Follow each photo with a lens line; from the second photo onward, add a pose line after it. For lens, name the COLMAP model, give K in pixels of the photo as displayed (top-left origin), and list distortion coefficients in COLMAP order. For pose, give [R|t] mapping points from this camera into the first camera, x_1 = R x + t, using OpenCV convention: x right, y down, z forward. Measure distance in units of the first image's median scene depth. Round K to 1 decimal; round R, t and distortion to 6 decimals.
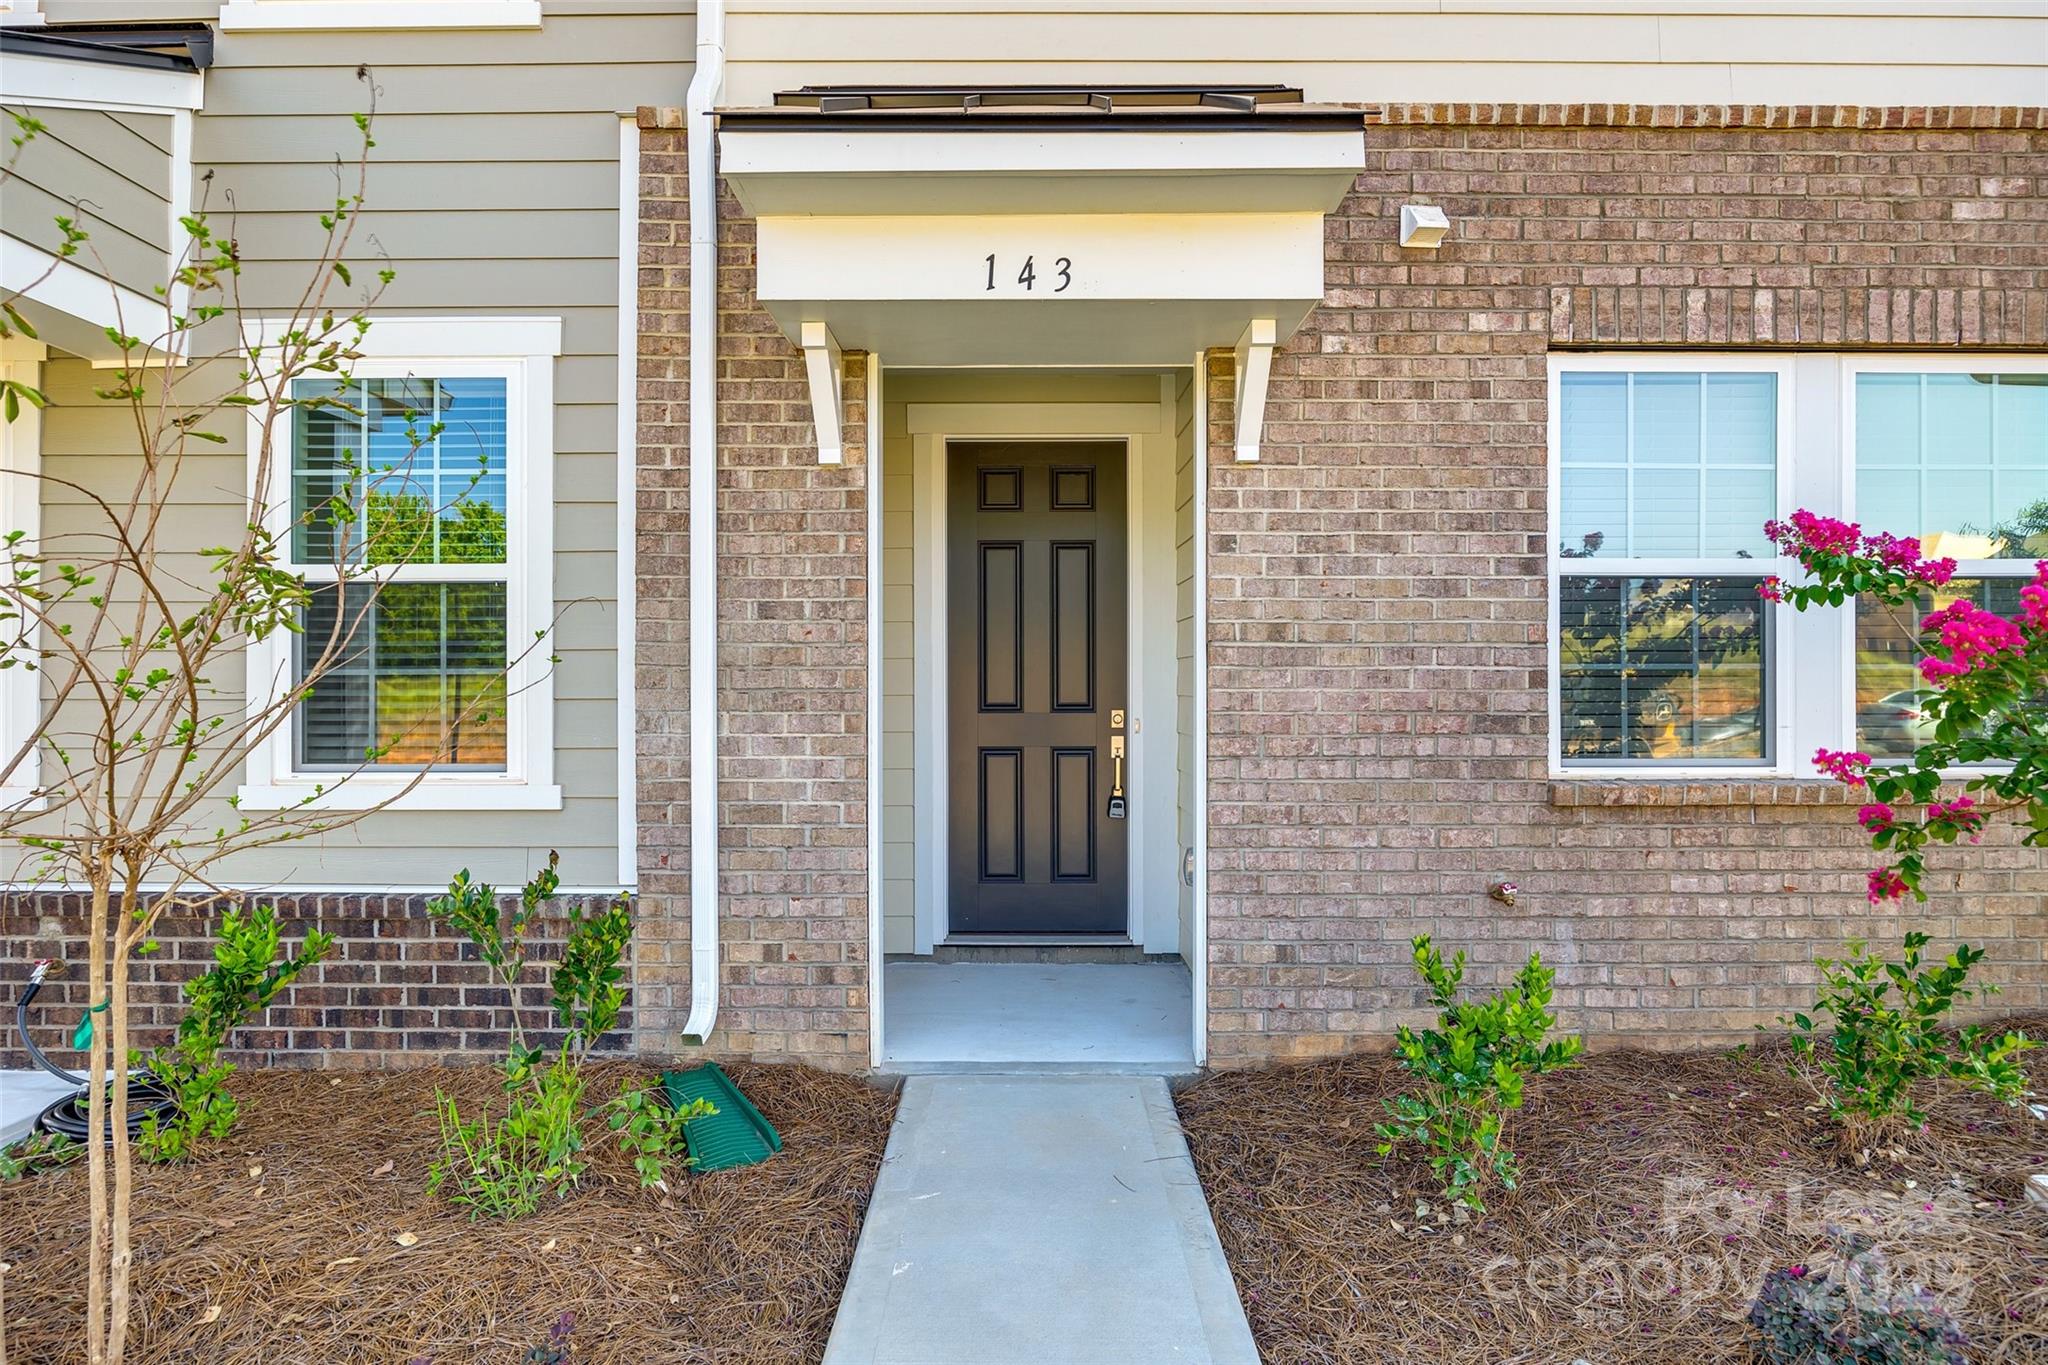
lens RADIAL K [[1056.7, 0, 1024.0], [0, 1056.7, 682.5], [0, 0, 1]] dist [-0.010169, 0.000378]
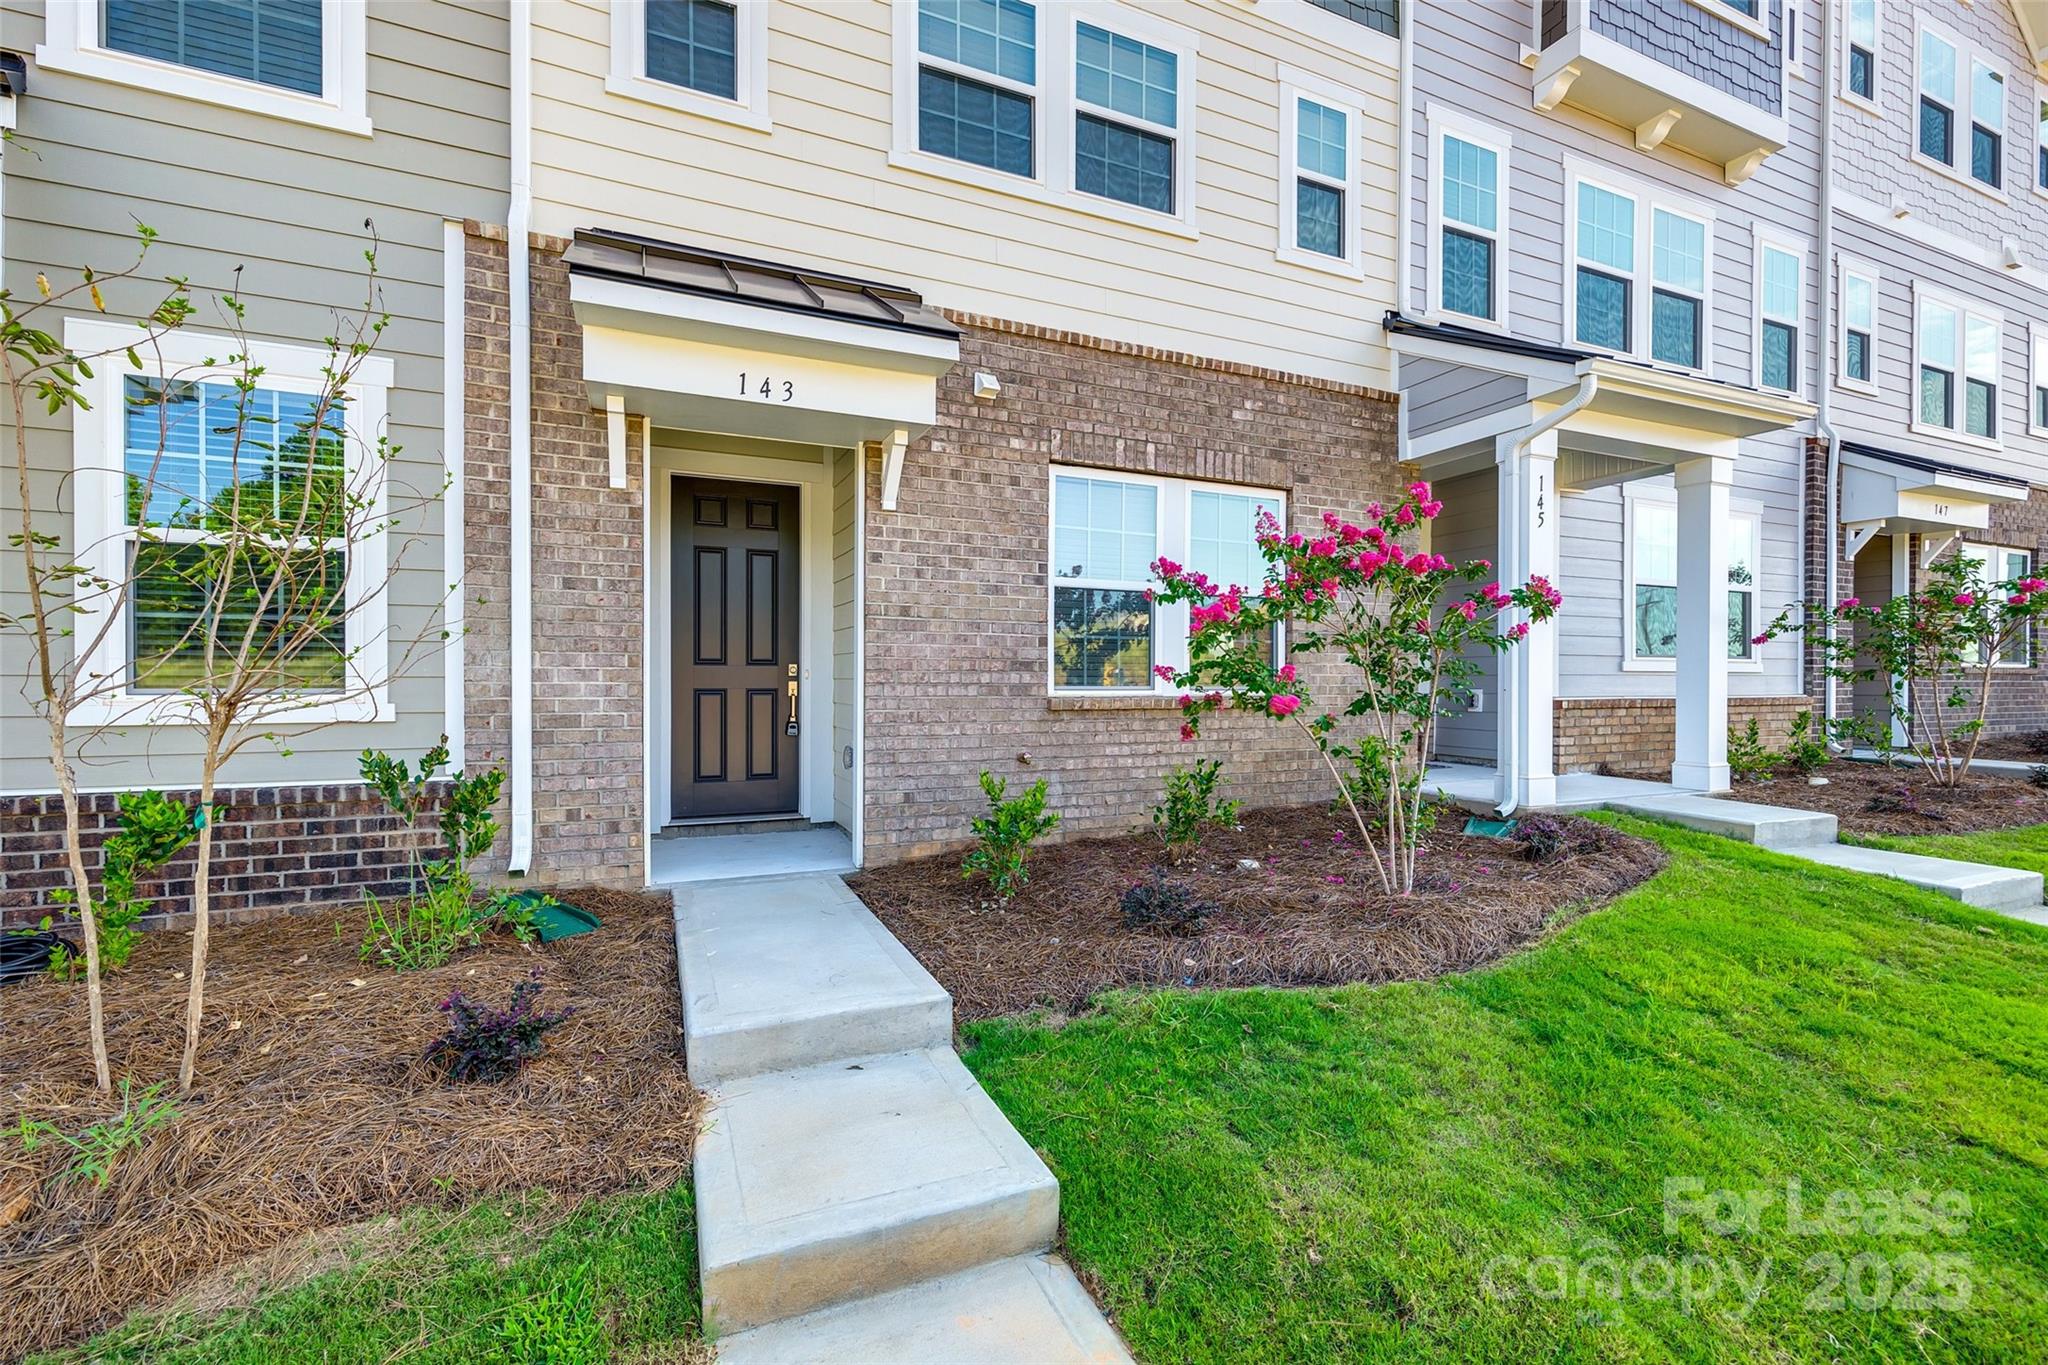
lens RADIAL K [[855.5, 0, 1024.5], [0, 855.5, 677.0], [0, 0, 1]] dist [0.011898, 0.000264]
pose [[0.914052, 0.005265, 0.405562, -0.147657], [-0.006740, 0.999975, 0.002207, 0.055387], [-0.405541, -0.004750, 0.914065, -0.353409]]
